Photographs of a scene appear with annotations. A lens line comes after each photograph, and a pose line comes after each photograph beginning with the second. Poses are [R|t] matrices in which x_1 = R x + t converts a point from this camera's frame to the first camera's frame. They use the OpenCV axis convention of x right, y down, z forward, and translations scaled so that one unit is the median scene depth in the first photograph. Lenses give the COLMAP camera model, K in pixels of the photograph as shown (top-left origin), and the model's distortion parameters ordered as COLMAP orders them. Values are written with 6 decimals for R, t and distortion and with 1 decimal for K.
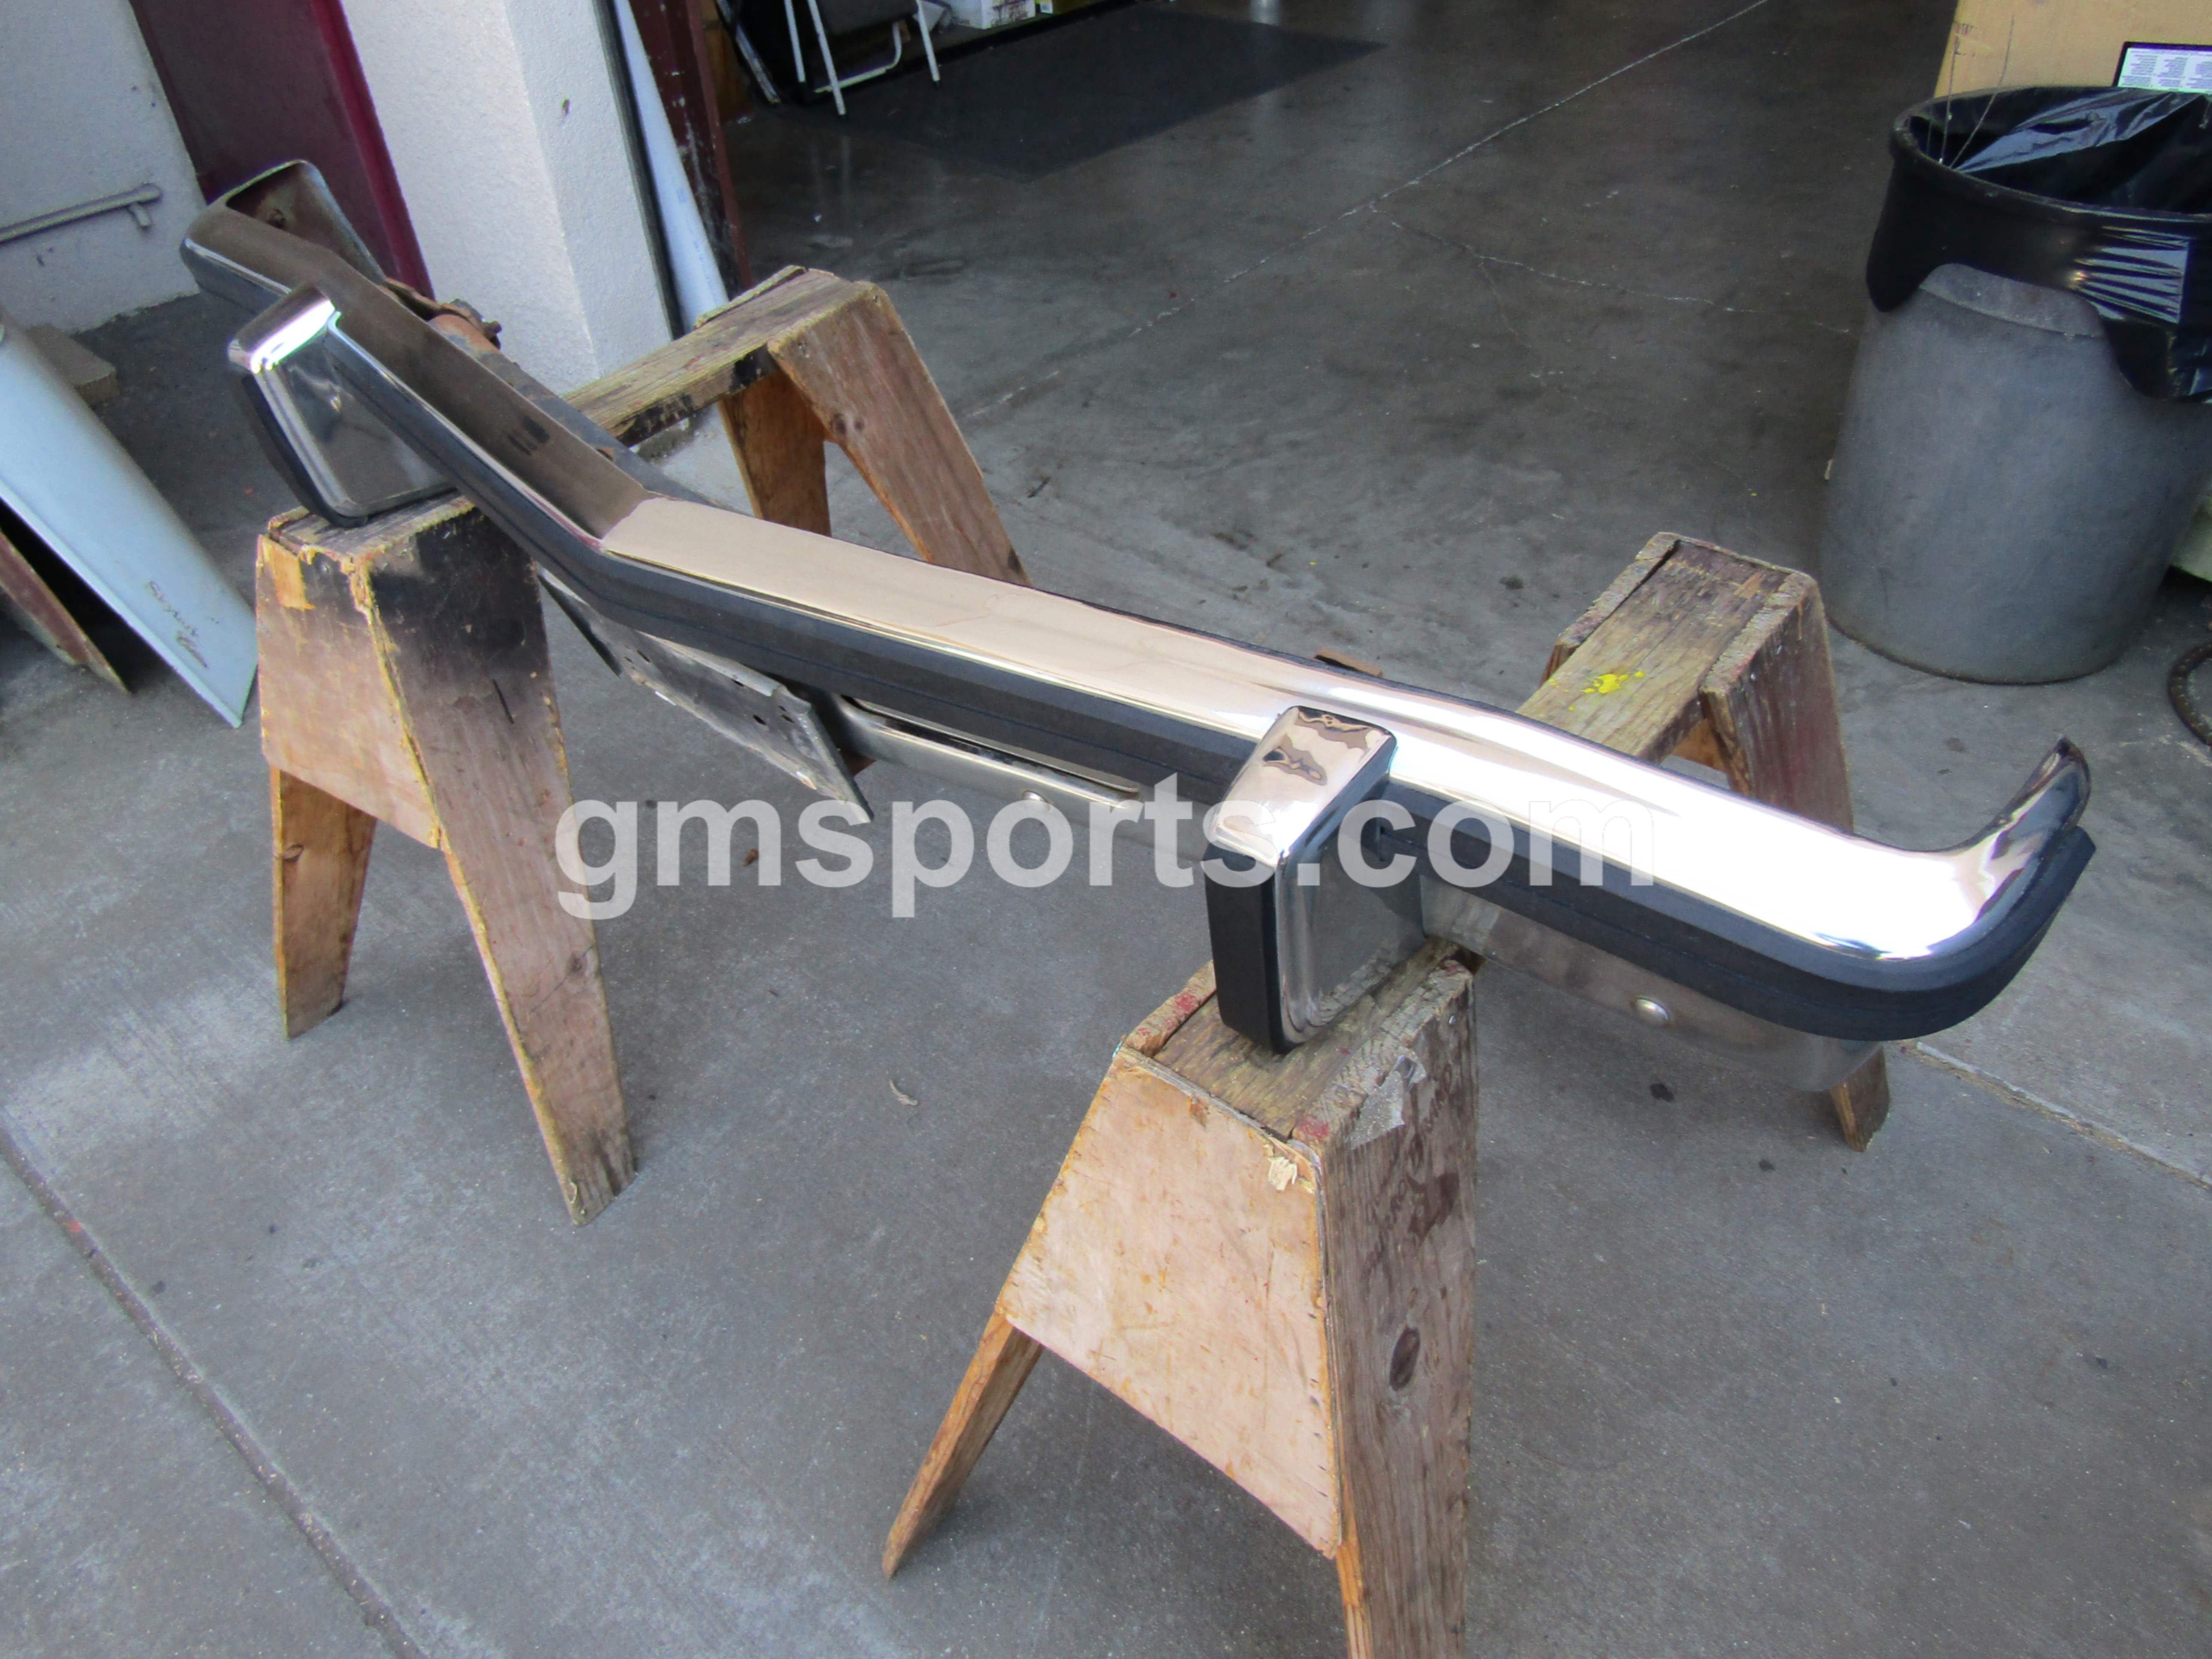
lens RADIAL K [[1583.5, 0, 1122.3], [0, 1583.5, 835.8], [0, 0, 1]] dist [-0.003029, 0.001603]
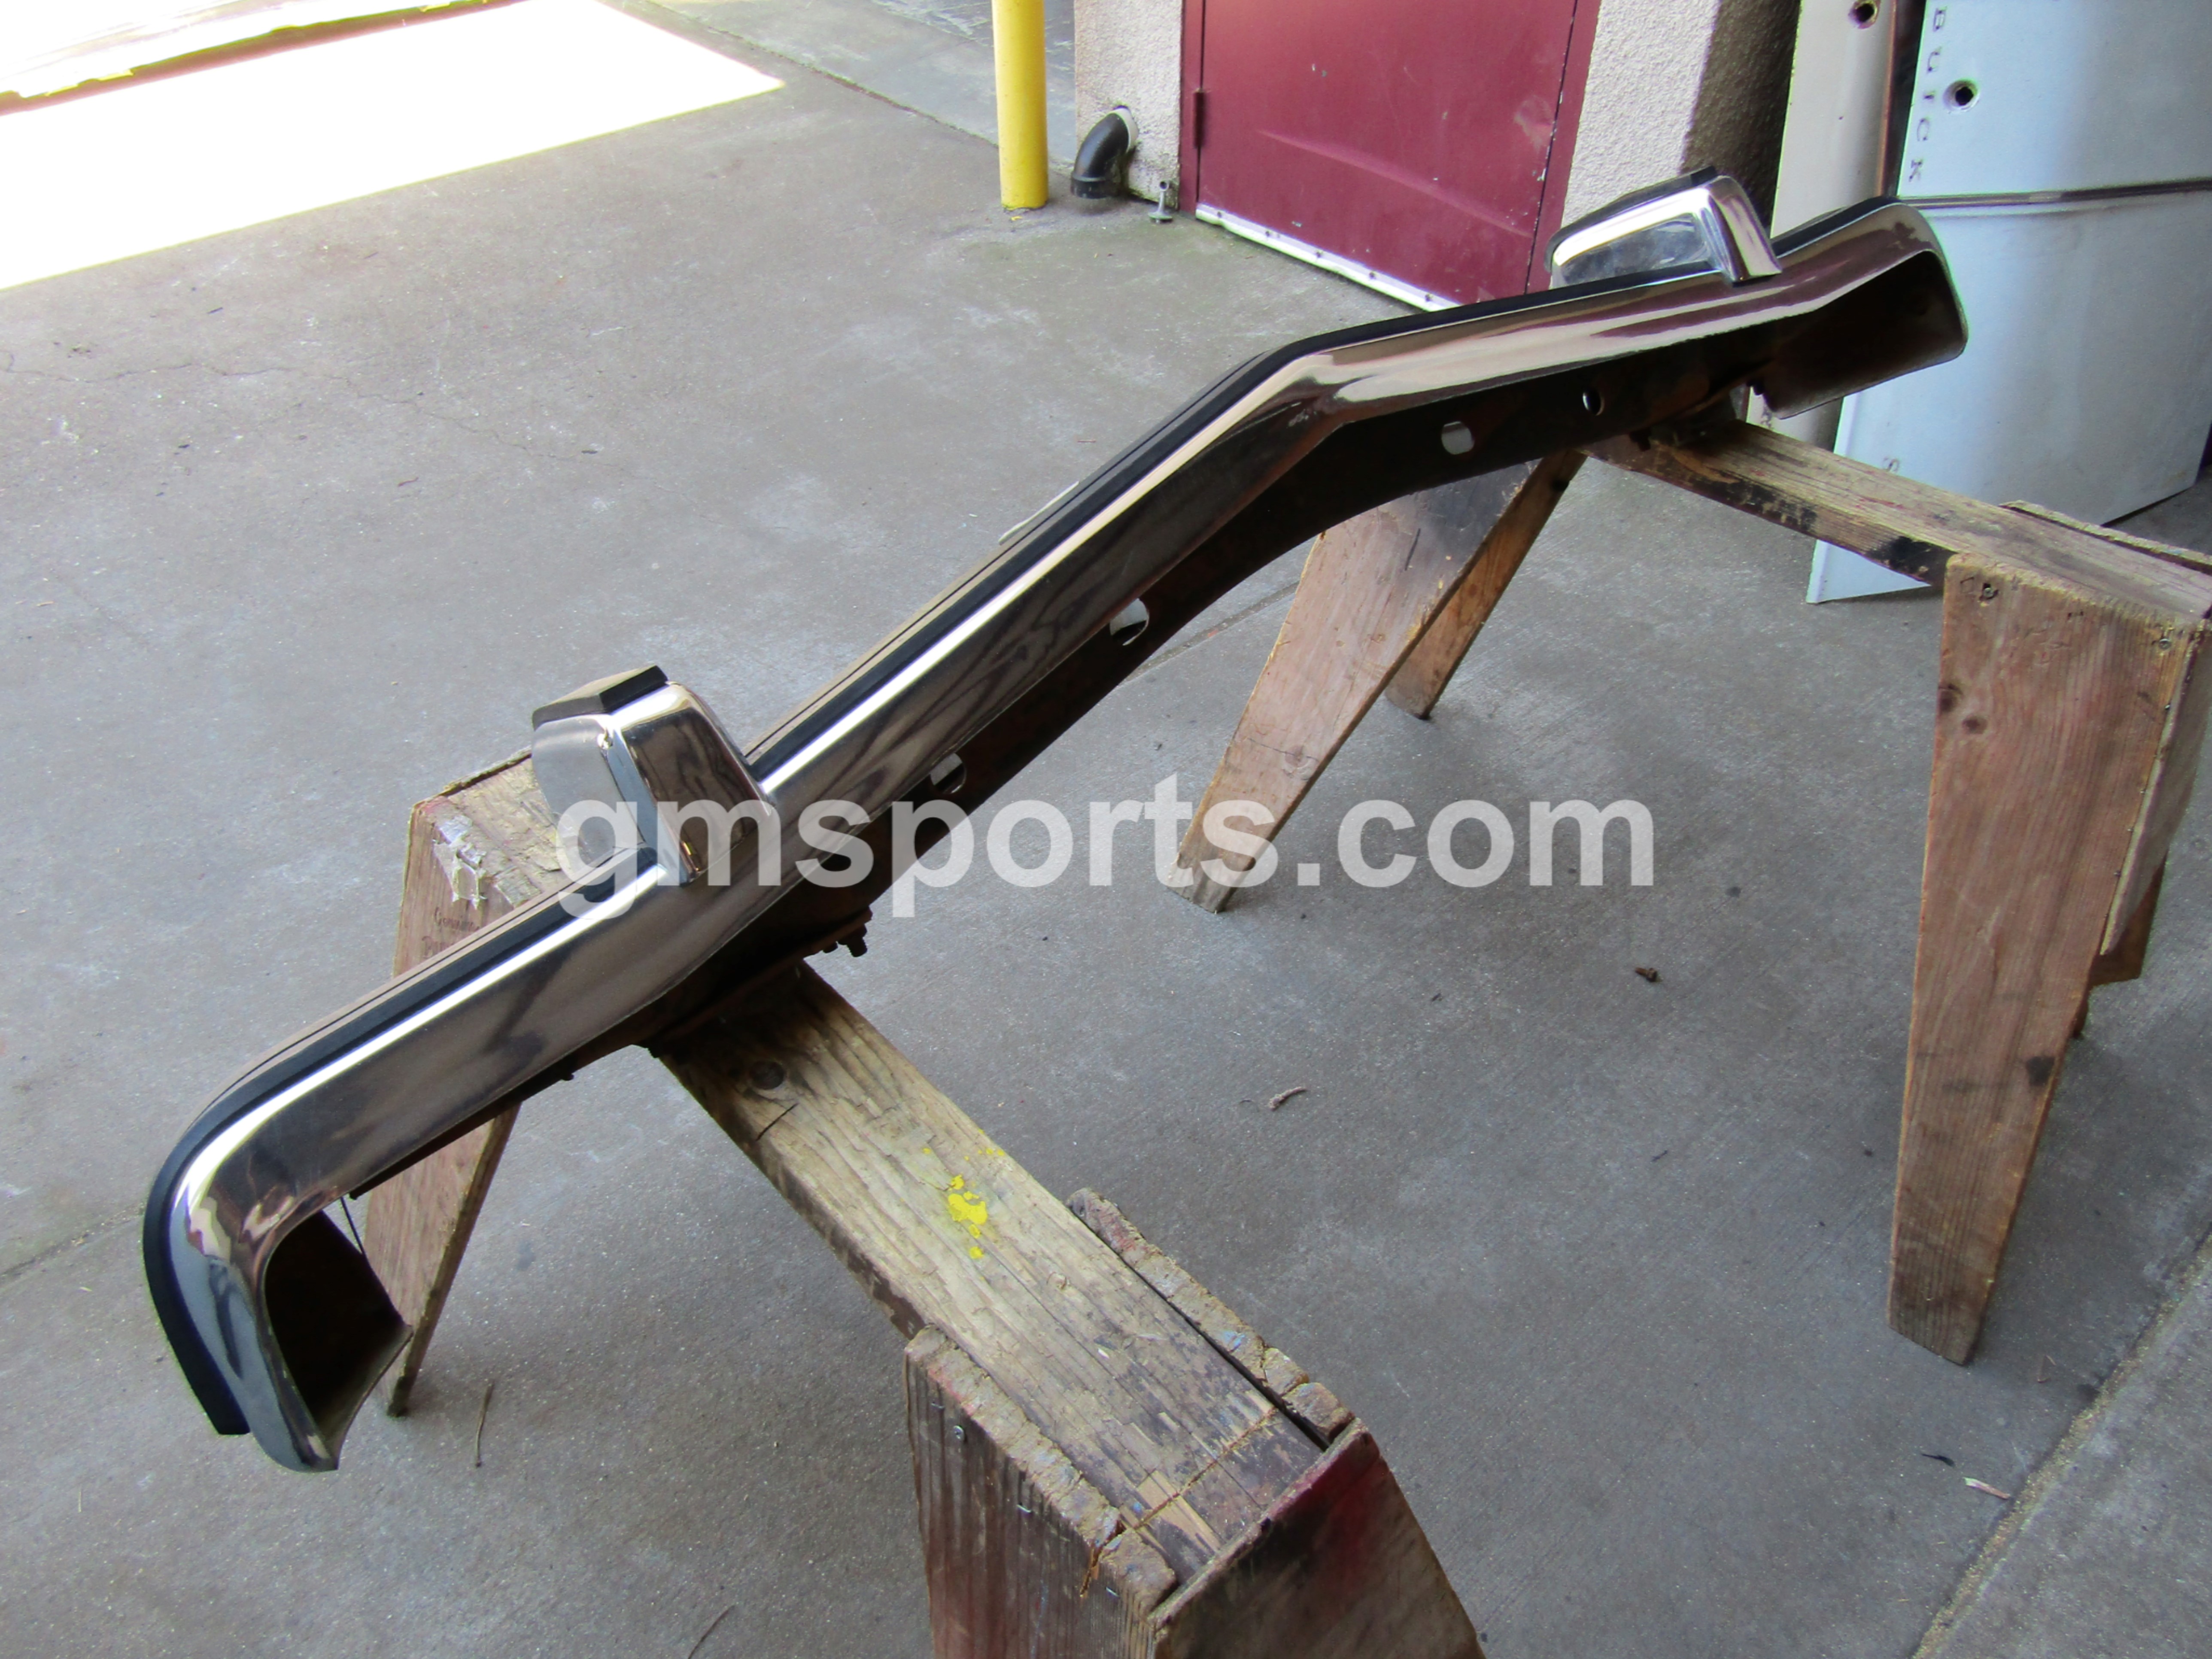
lens RADIAL K [[1607.2, 0, 1098.9], [0, 1607.2, 834.5], [0, 0, 1]] dist [0.007488, -0.005496]
pose [[-0.145184, 0.691678, -0.707462, 0.546313], [-0.633802, 0.484049, 0.603317, -0.515057], [0.759748, 0.535983, 0.368111, 0.539027]]
